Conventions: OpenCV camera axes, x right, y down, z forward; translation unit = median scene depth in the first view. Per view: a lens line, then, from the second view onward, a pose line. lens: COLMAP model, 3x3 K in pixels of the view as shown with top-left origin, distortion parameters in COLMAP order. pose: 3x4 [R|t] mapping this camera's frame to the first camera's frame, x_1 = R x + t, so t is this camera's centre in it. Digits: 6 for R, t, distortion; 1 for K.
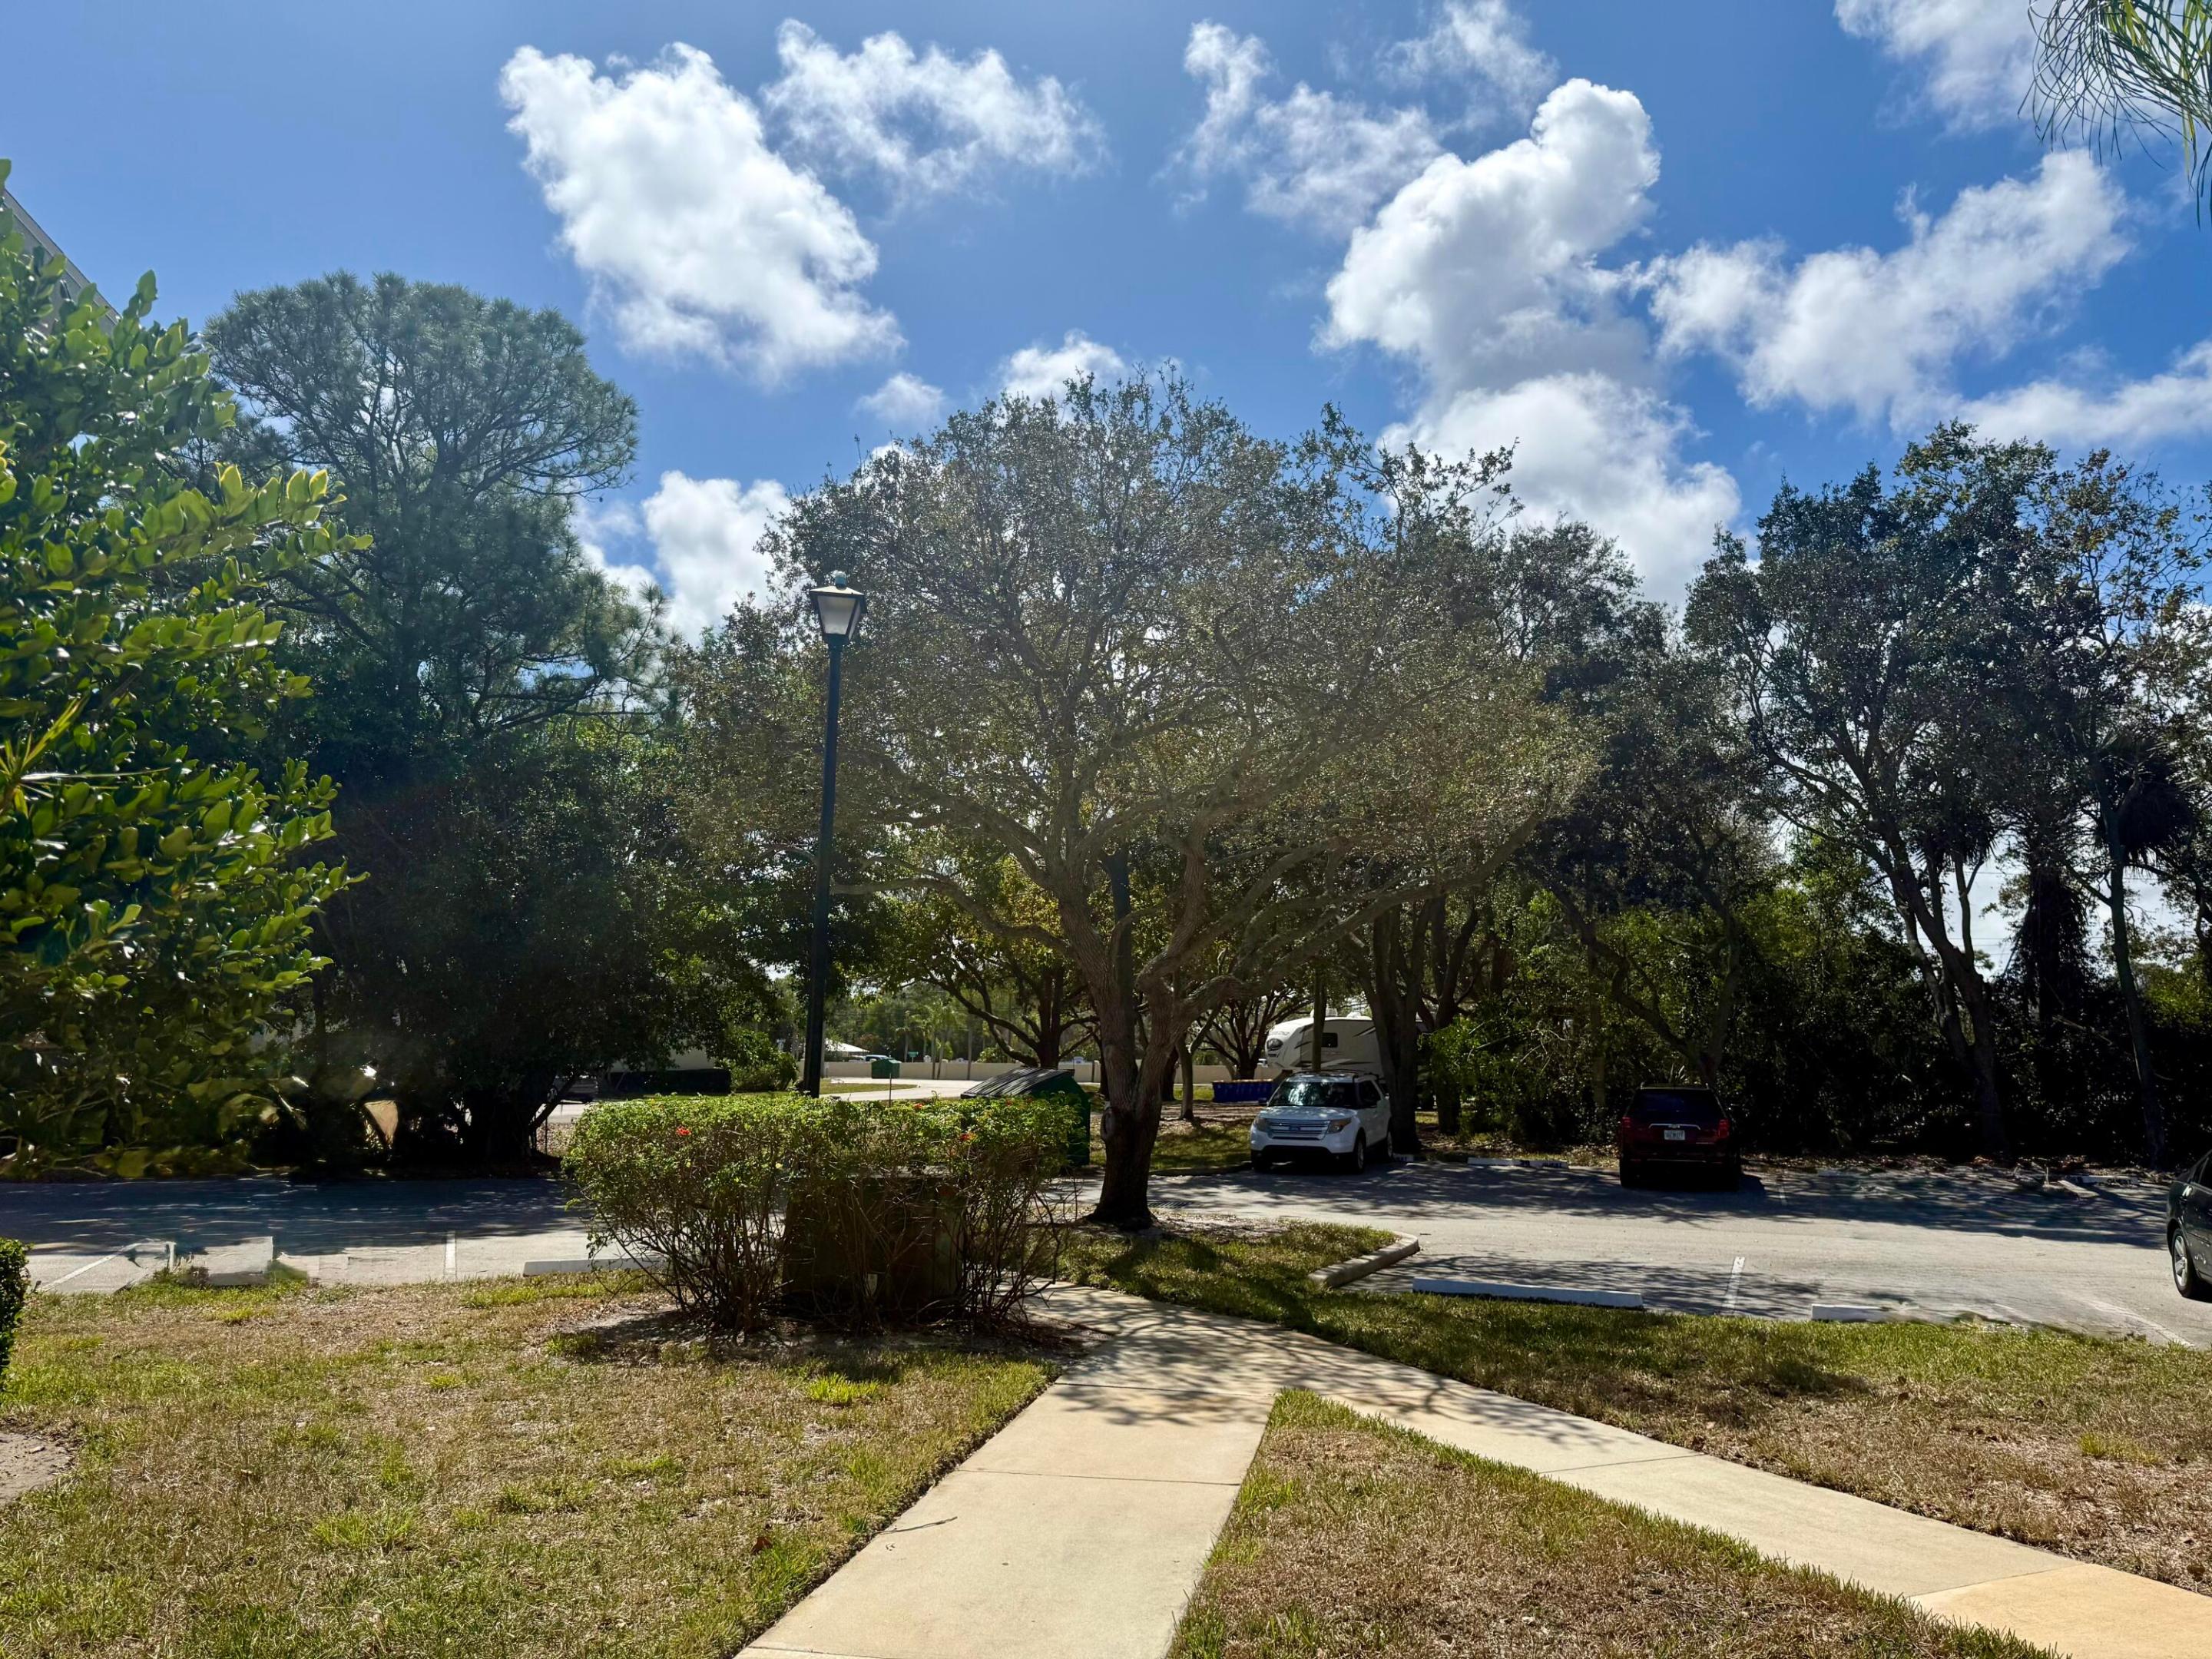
lens RADIAL K [[1573.0, 0, 1106.0], [0, 1573.0, 829.5], [0, 0, 1]] dist [0.001165, 0.002083]
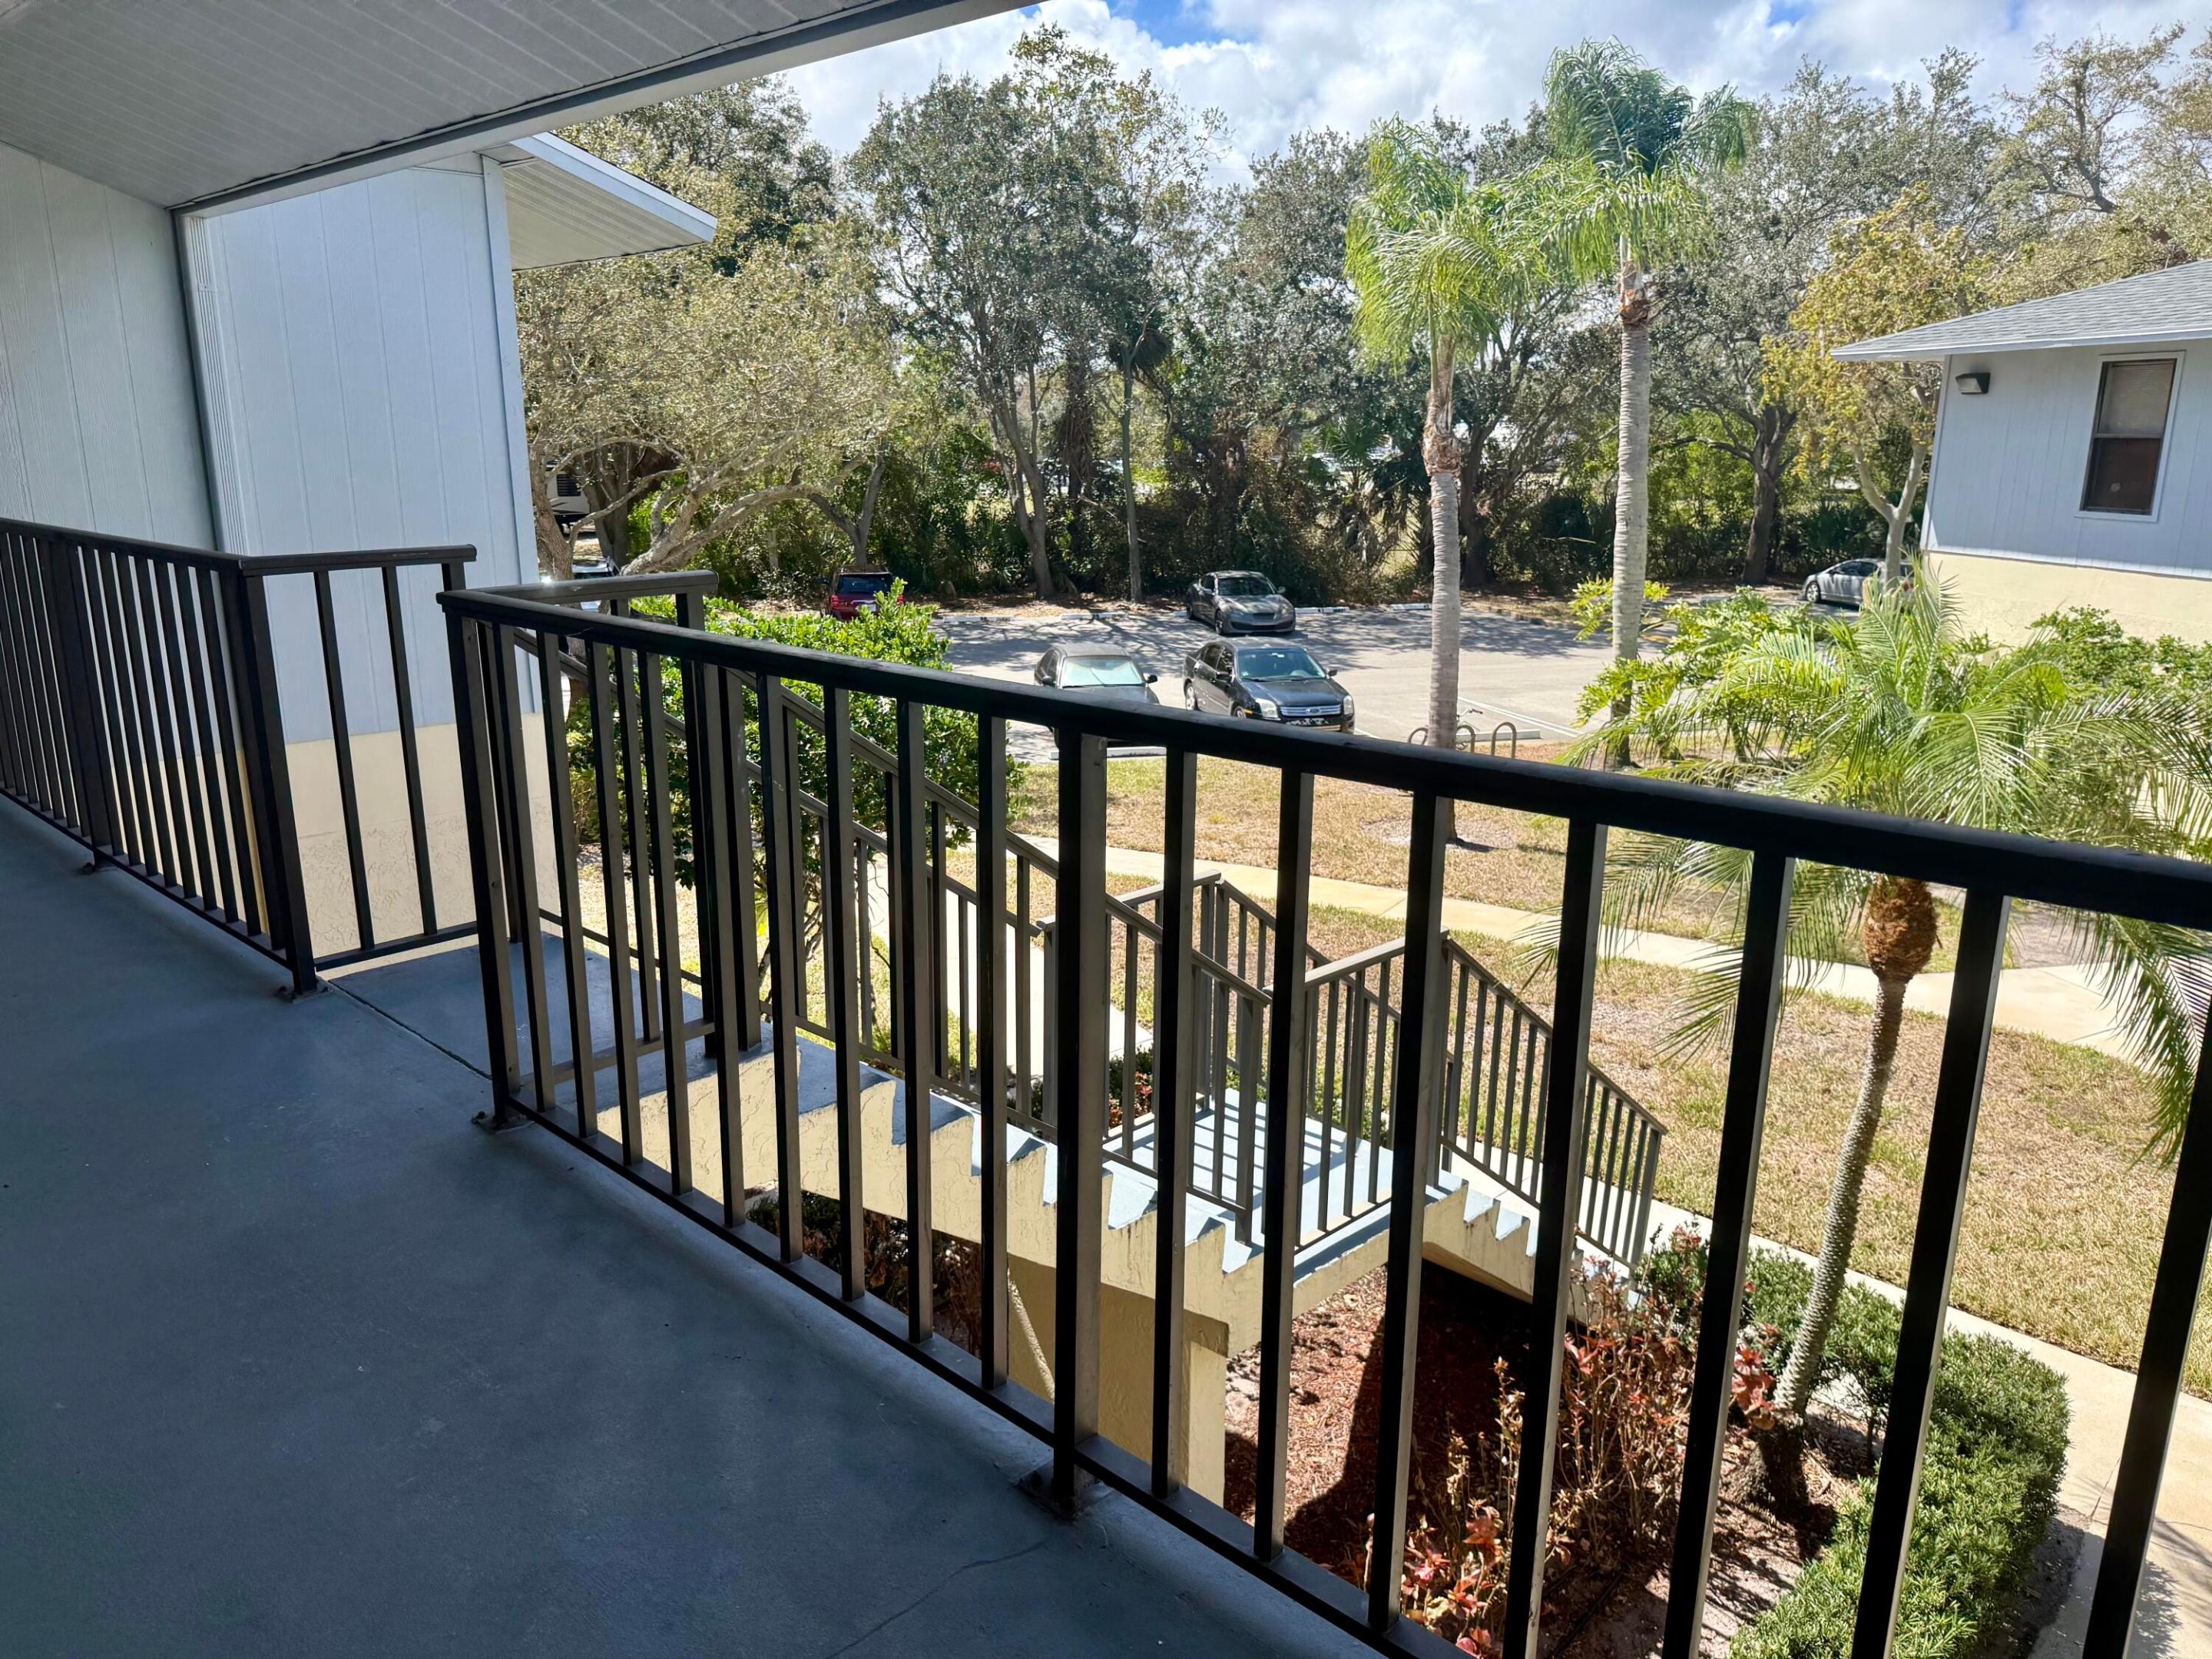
lens RADIAL K [[1573.0, 0, 1106.0], [0, 1573.0, 829.5], [0, 0, 1]] dist [0.001165, 0.002083]
pose [[0.825999, -0.134513, 0.547387, -0.207303], [-0.082040, 0.932079, 0.352843, -0.106960], [-0.557670, -0.336355, 0.758861, -0.201242]]
